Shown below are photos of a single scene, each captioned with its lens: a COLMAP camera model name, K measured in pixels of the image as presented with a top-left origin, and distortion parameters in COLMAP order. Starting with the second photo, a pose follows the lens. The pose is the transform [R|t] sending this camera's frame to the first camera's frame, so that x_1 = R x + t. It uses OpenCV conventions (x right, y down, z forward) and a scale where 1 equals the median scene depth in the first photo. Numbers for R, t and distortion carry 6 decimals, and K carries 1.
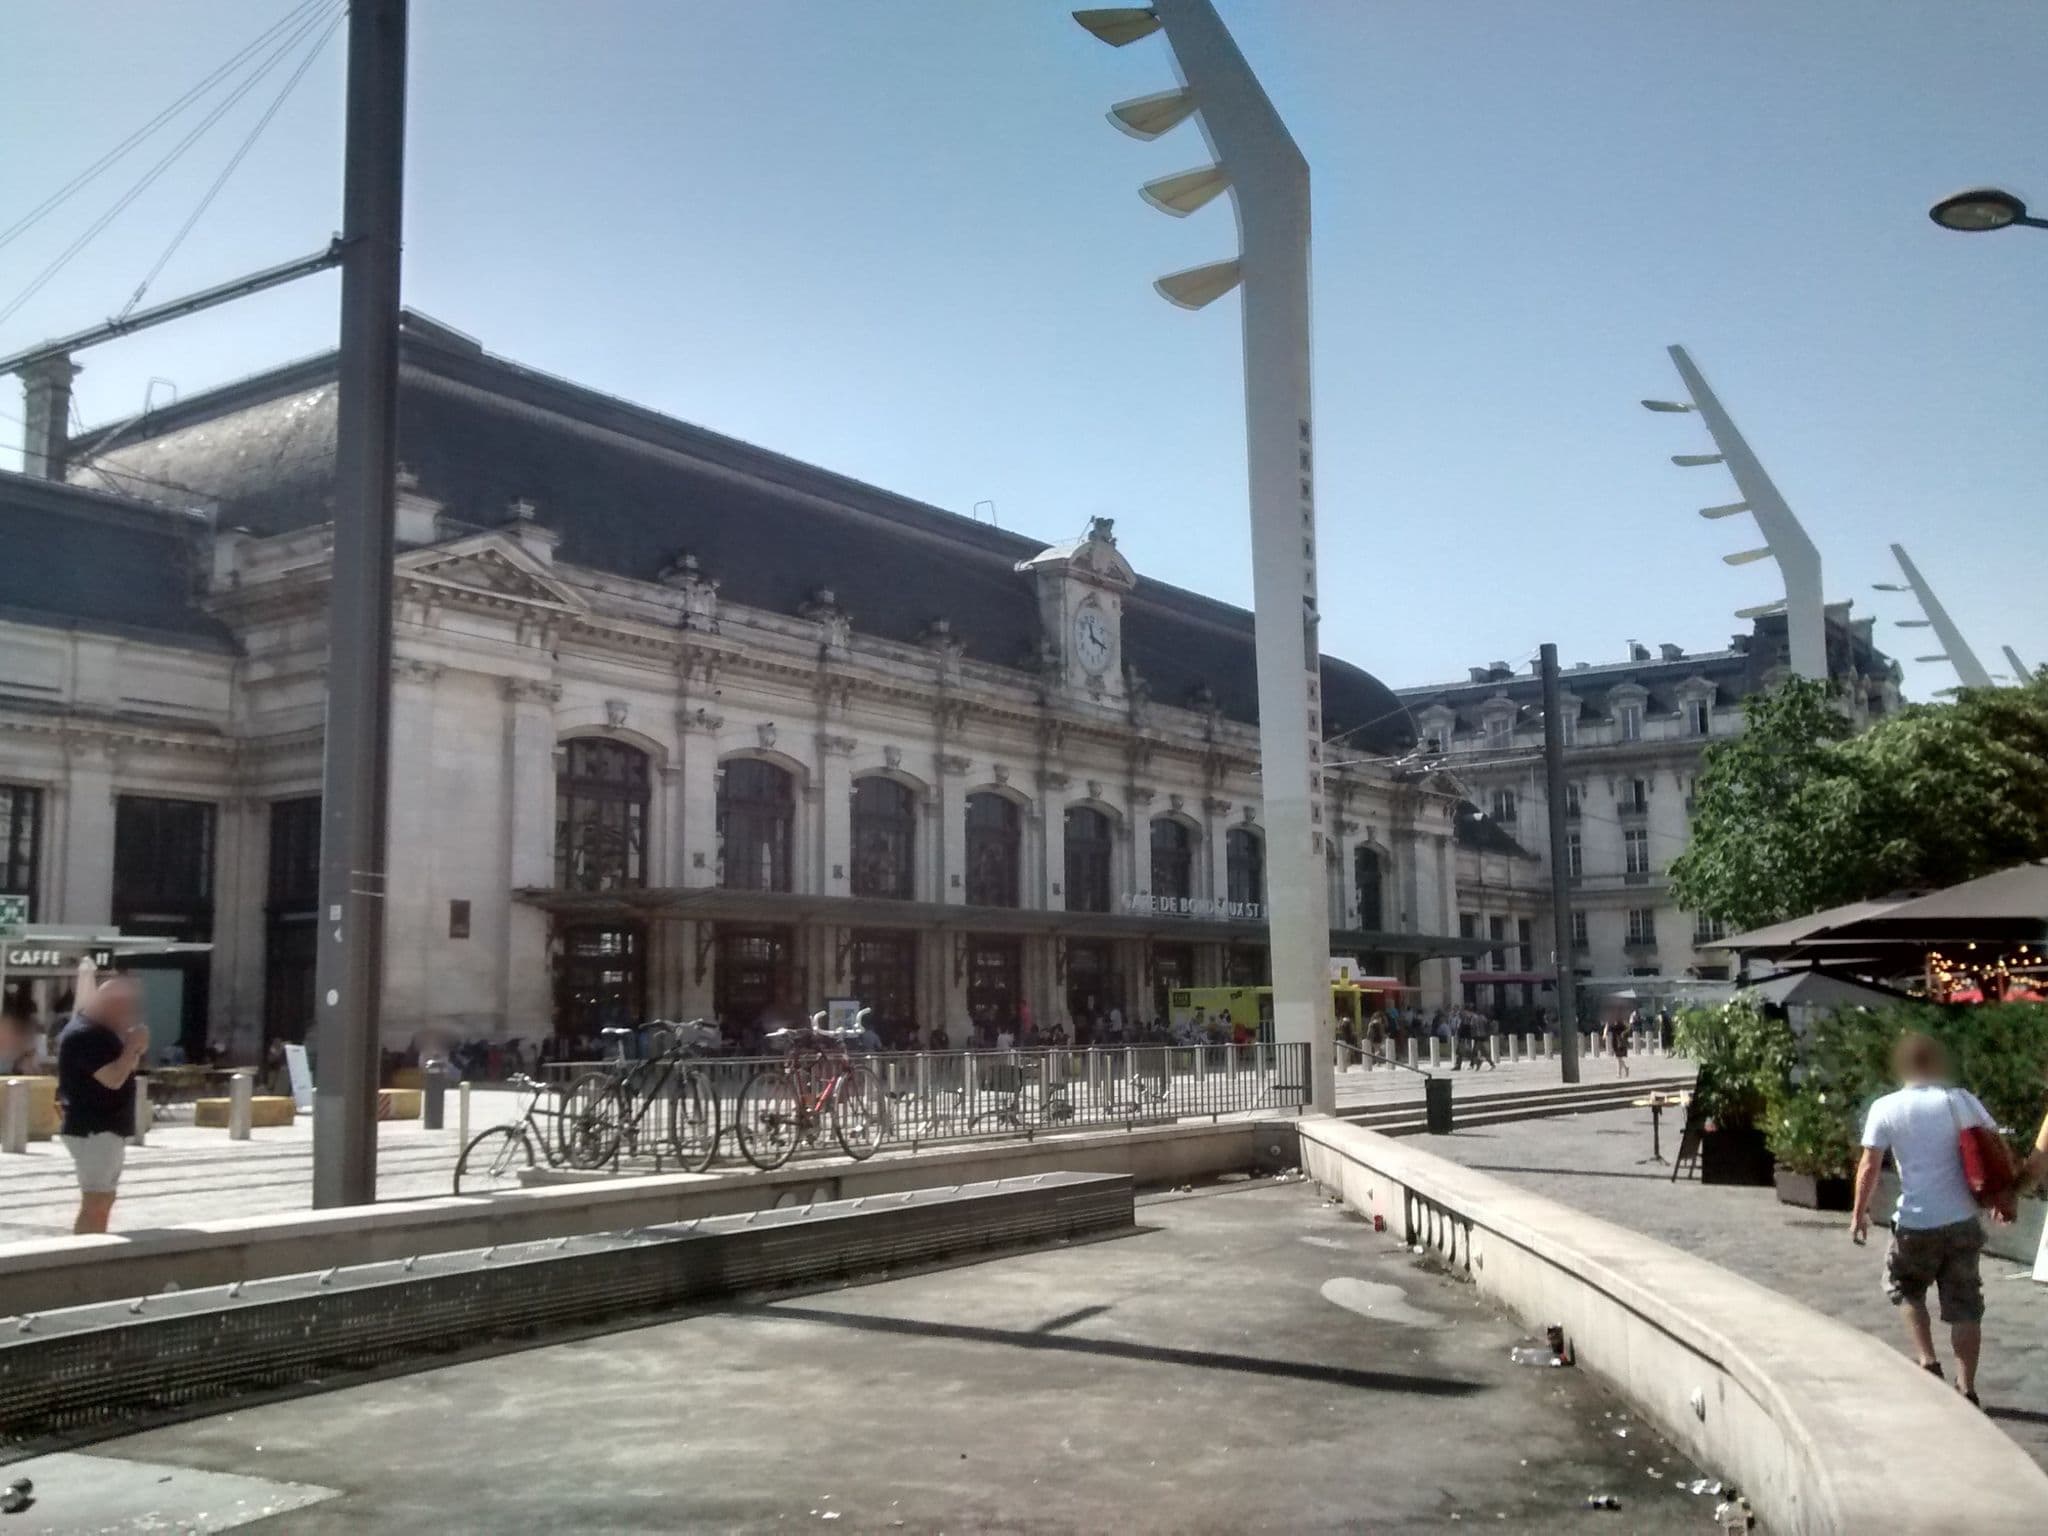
lens RADIAL K [[1940.0, 0, 1024.0], [0, 1940.0, 768.0], [0, 0, 1]] dist [-0.000170, 0.000051]
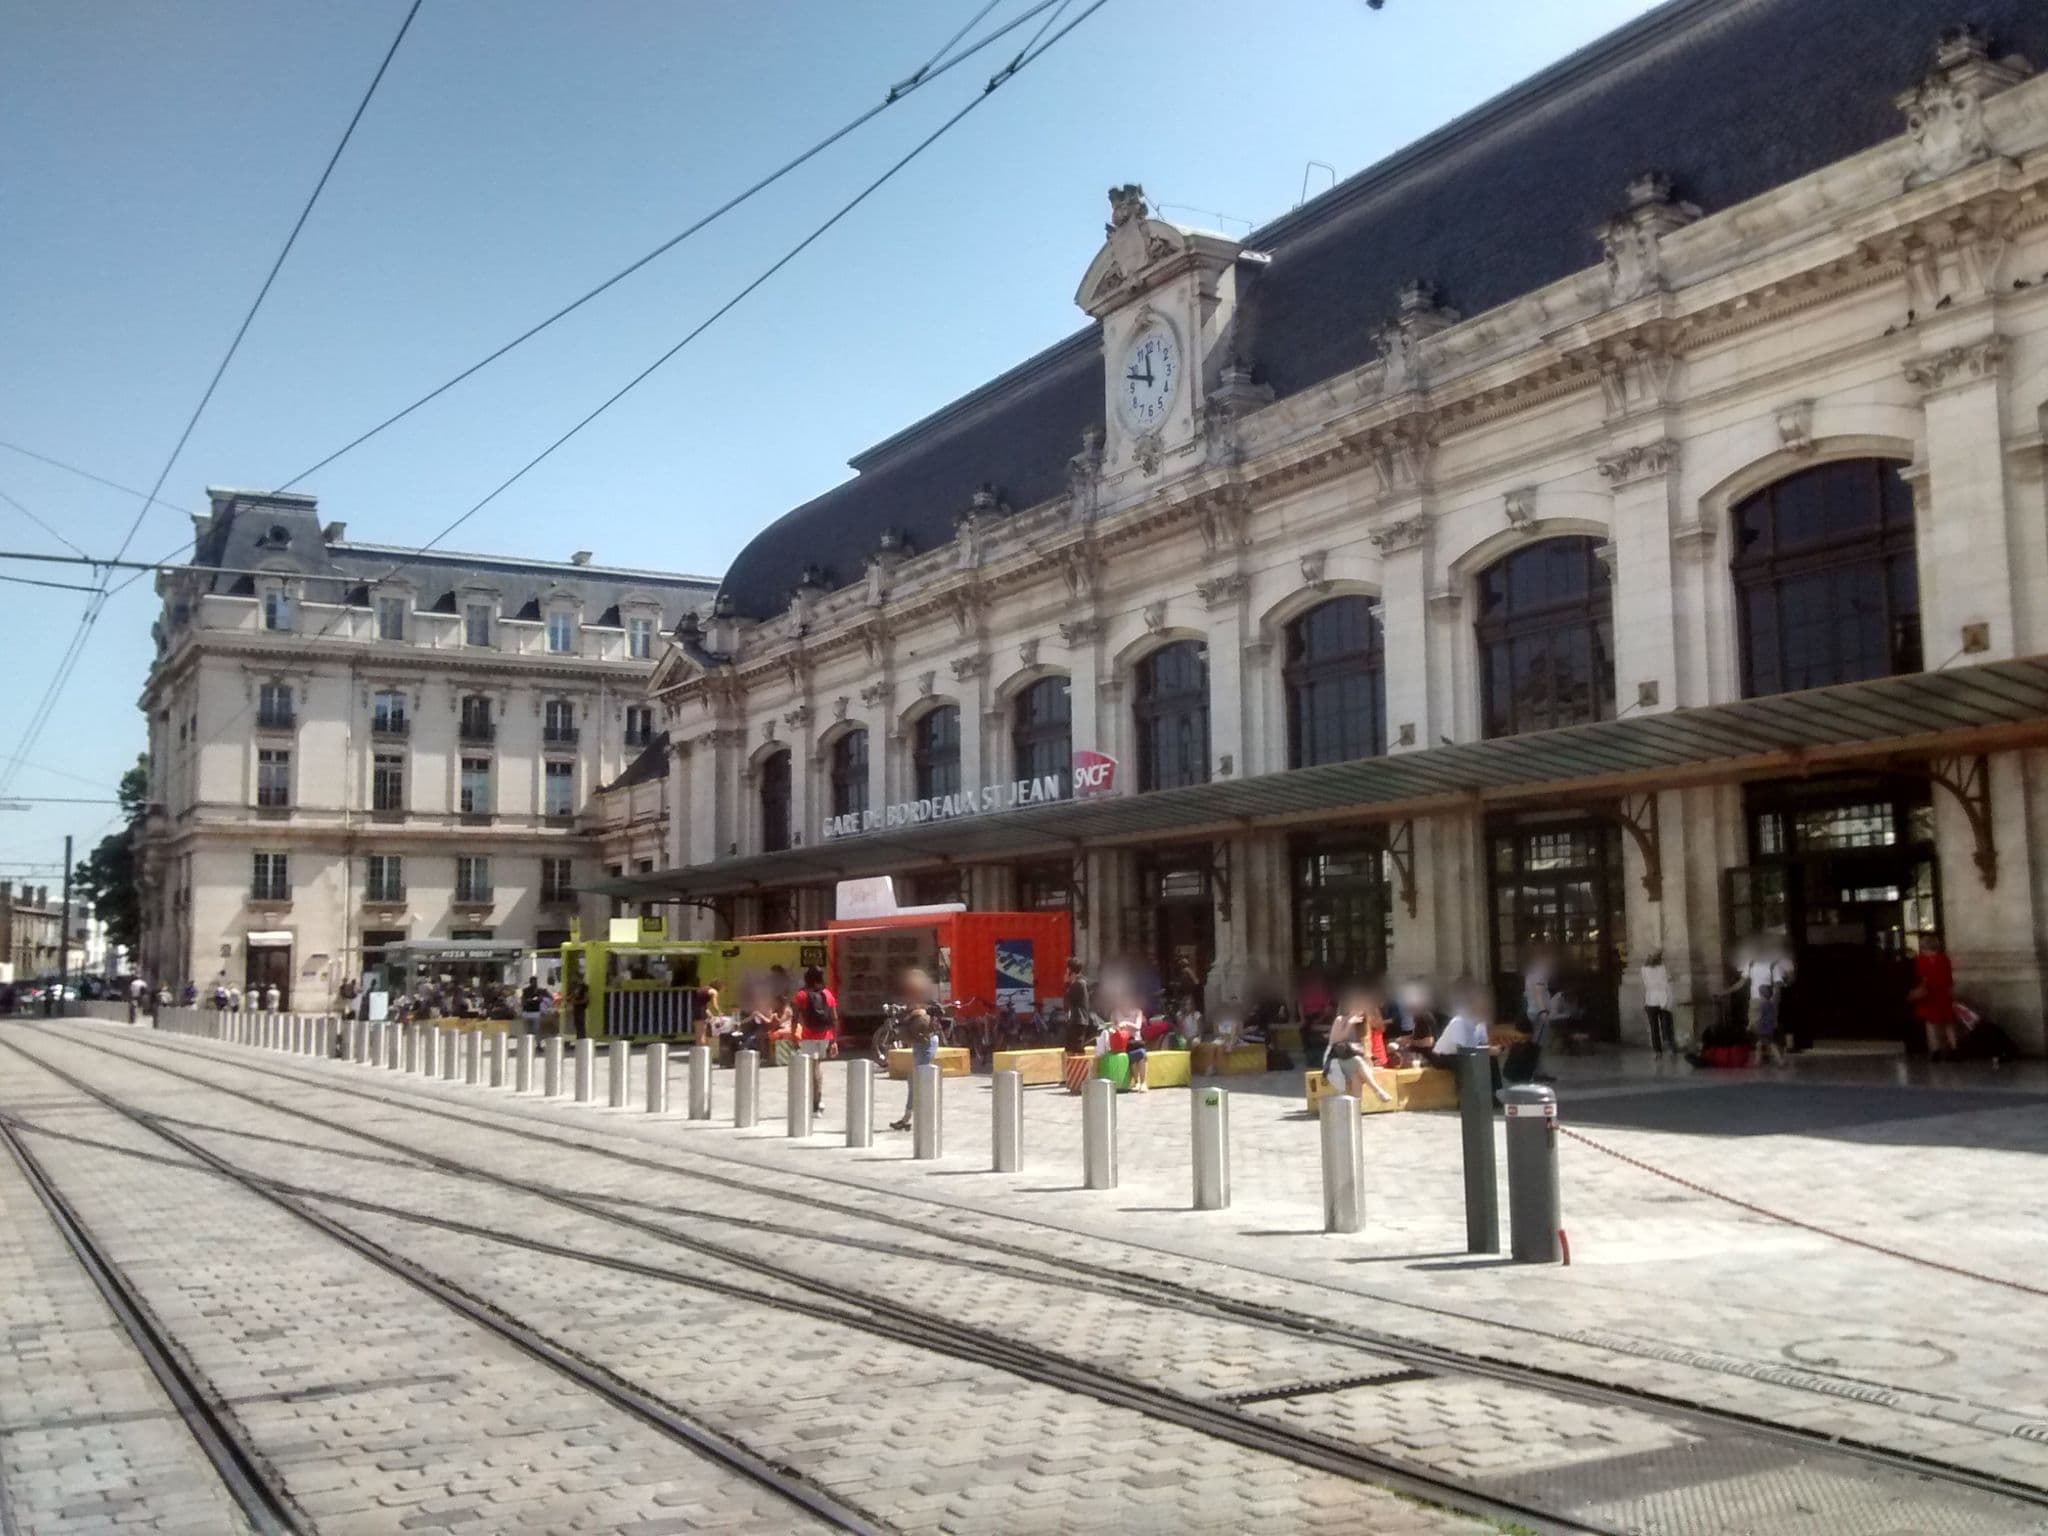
lens RADIAL K [[1940.0, 0, 1024.0], [0, 1940.0, 768.0], [0, 0, 1]] dist [-0.000170, 0.000051]
pose [[-0.418555, -0.040234, -0.907300, 0.625726], [0.174454, 0.976852, -0.123797, 0.130805], [0.891278, -0.210098, -0.401848, 1.180924]]
